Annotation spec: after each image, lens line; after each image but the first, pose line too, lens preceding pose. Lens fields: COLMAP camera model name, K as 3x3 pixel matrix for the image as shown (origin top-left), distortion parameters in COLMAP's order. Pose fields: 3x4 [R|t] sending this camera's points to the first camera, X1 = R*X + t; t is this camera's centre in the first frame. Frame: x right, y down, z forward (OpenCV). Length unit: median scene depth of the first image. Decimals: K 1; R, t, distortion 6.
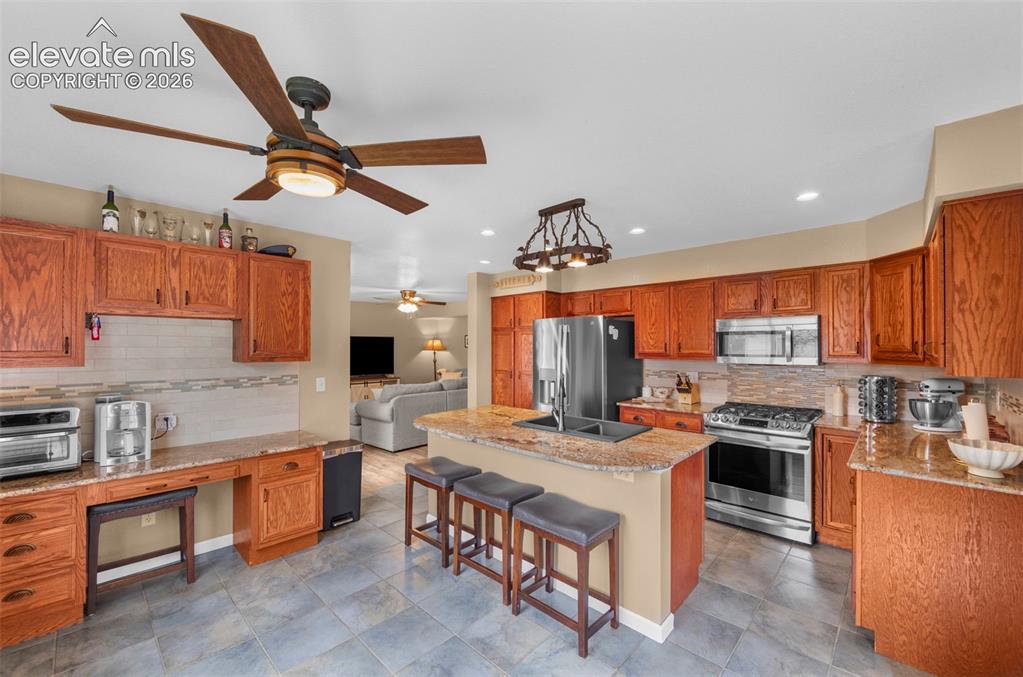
lens RADIAL K [[413.2, 0, 512.9], [0, 413.2, 337.9], [0, 0, 1]] dist [-0.006498, -0.000080]
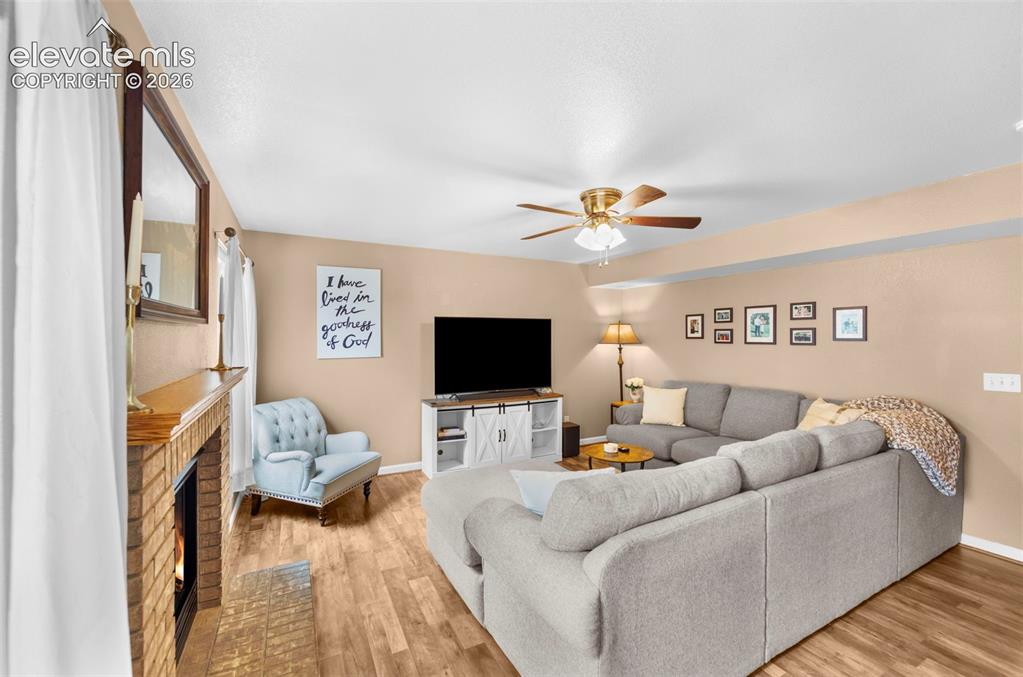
lens RADIAL K [[413.2, 0, 512.0], [0, 413.2, 335.9], [0, 0, 1]] dist [-0.006498, -0.000080]
pose [[0.946439, 0.000598, -0.322882, -0.159895], [0.005101, 0.999846, 0.016802, 0.009760], [0.322842, -0.017549, 0.946290, 0.465763]]
